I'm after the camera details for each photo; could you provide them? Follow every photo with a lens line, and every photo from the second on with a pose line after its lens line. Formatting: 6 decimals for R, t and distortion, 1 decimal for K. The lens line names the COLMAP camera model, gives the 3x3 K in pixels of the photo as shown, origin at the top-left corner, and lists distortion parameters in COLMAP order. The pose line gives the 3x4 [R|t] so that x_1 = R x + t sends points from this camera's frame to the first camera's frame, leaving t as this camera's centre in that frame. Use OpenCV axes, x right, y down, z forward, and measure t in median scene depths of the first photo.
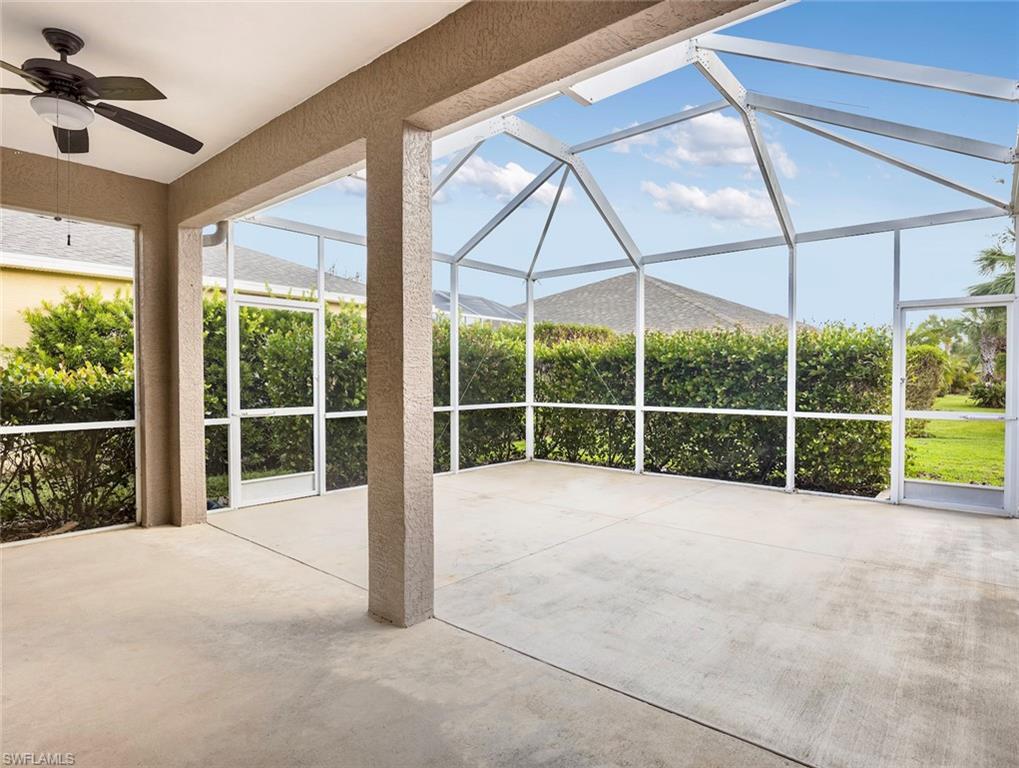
lens RADIAL K [[570.8, 0, 509.5], [0, 570.8, 384.0], [0, 0, 1]] dist [-0.000911, -0.000039]
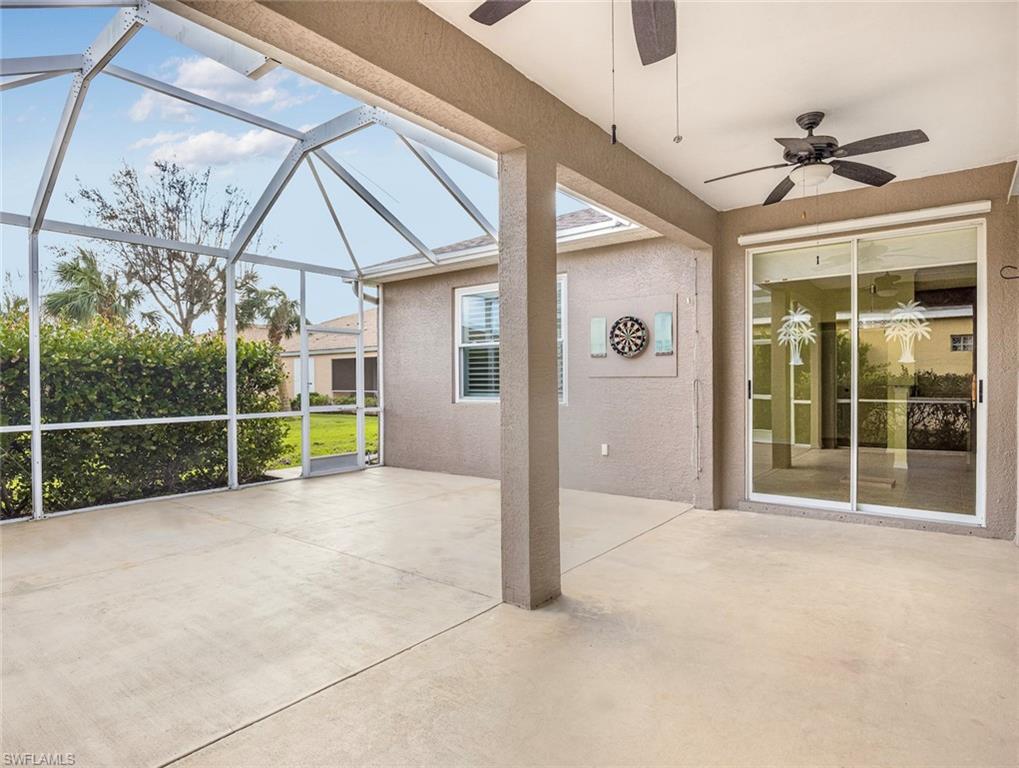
lens RADIAL K [[570.8, 0, 509.5], [0, 570.8, 384.0], [0, 0, 1]] dist [-0.000911, -0.000039]
pose [[-0.041843, -0.005649, 0.999108, -1.006776], [0.021522, 0.999747, 0.006554, -0.010145], [-0.998892, 0.021777, -0.041711, 0.852031]]
